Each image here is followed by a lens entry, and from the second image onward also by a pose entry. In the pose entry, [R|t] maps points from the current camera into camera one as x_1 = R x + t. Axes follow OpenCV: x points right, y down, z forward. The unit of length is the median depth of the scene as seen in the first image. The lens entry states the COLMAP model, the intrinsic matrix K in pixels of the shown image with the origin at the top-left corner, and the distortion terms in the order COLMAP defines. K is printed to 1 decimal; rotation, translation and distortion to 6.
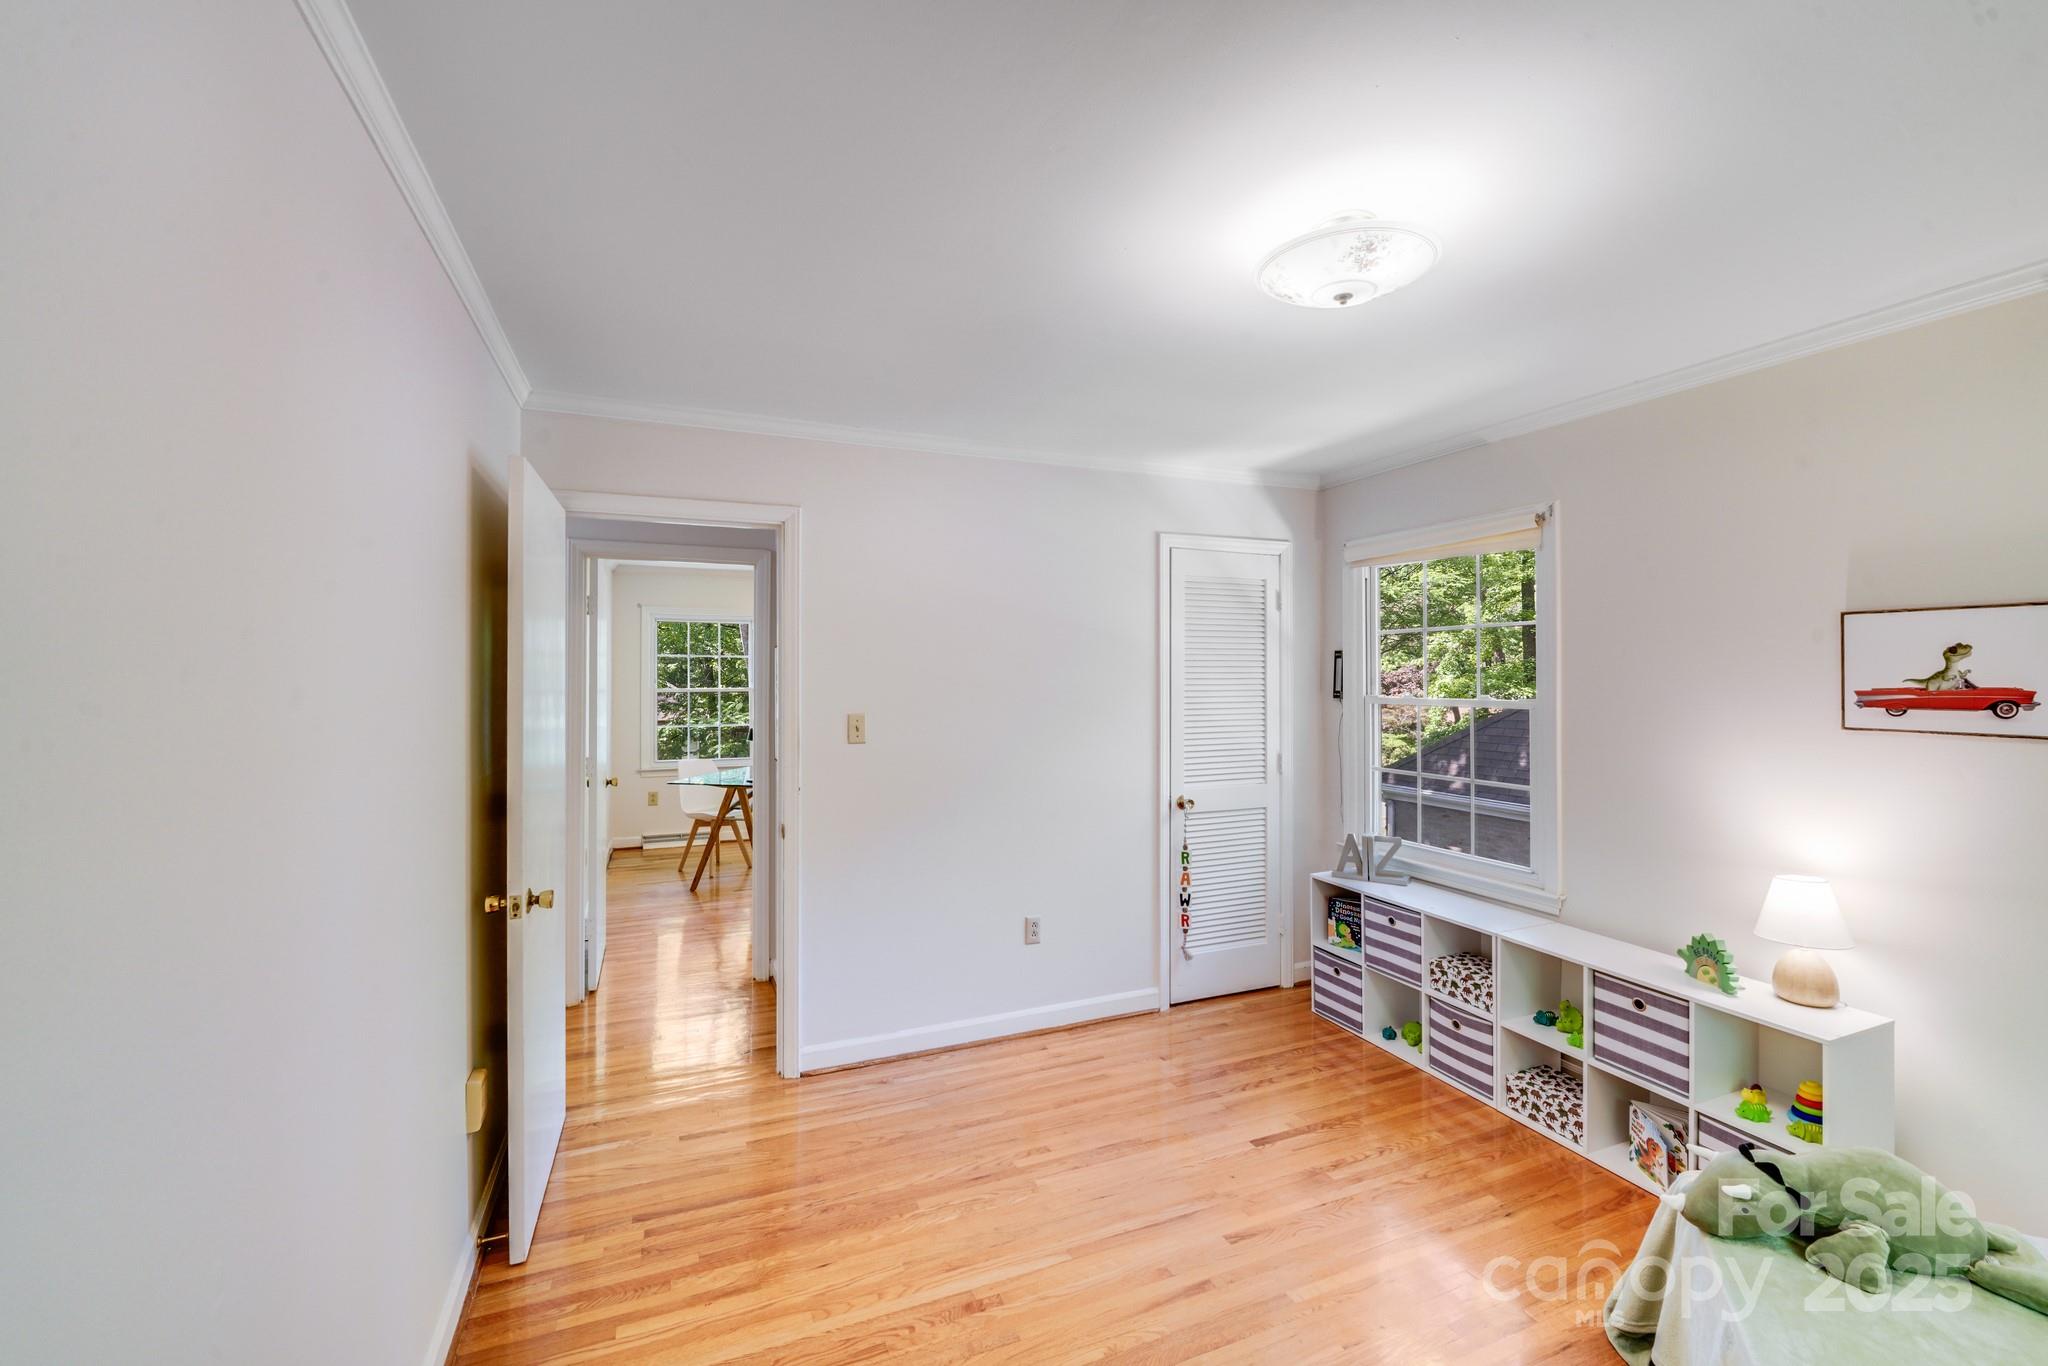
lens RADIAL K [[858.5, 0, 1024.0], [0, 858.5, 683.0], [0, 0, 1]] dist [0.001170, 0.000239]
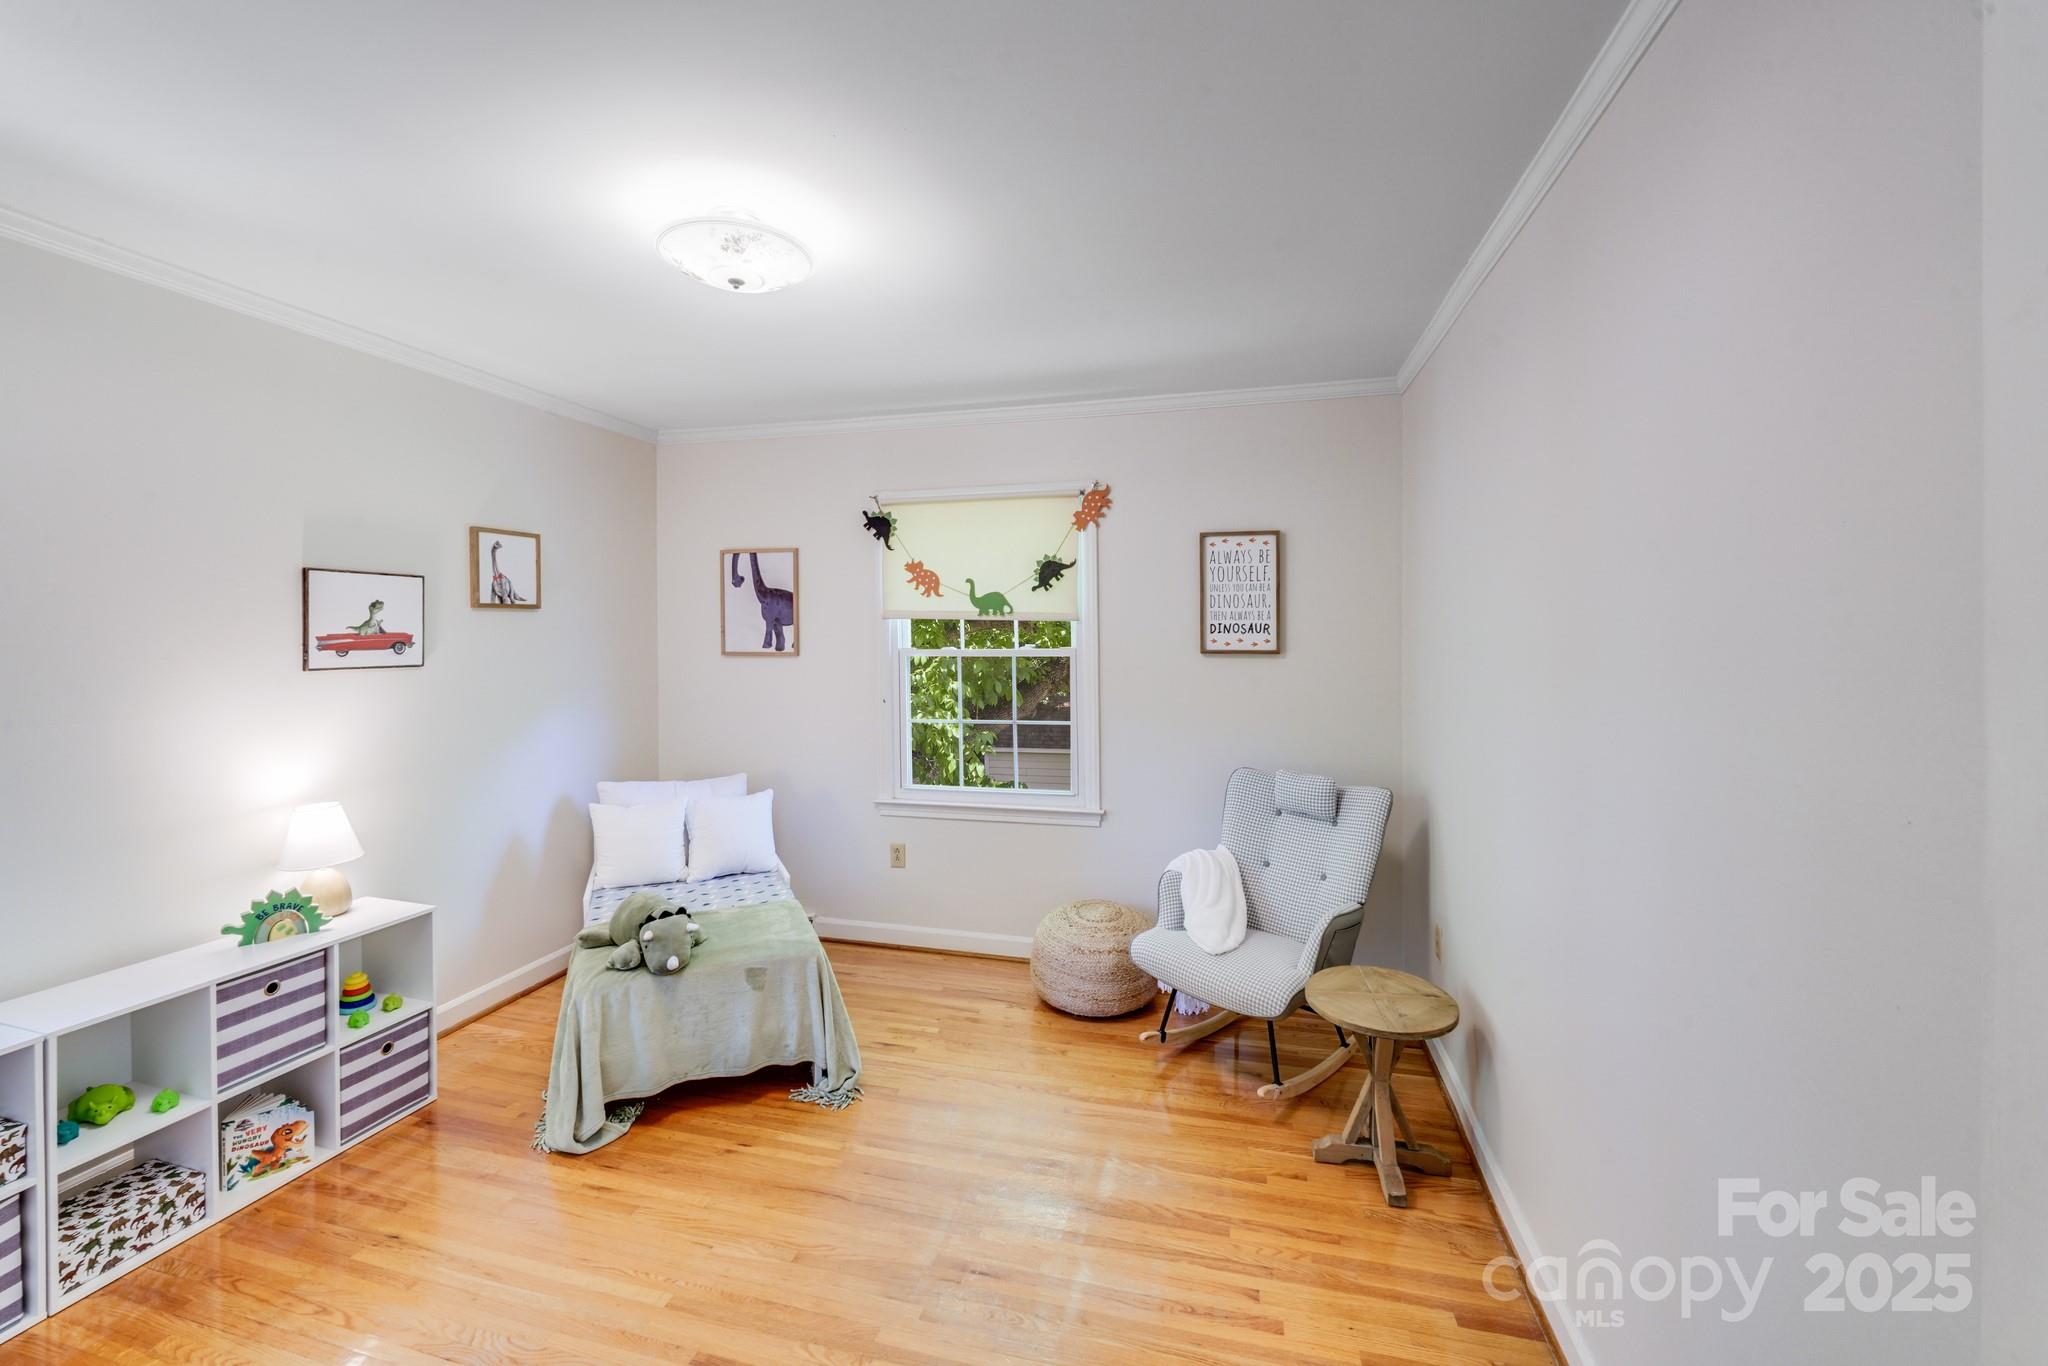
lens RADIAL K [[847.9, 0, 1014.7], [0, 847.9, 626.4], [0, 0, 1]] dist [-0.013214, 0.000725]
pose [[-0.794881, 0.007053, 0.606724, -0.485024], [0.008134, 0.999966, -0.000968, 0.004202], [-0.606711, 0.004166, -0.794912, 1.368220]]
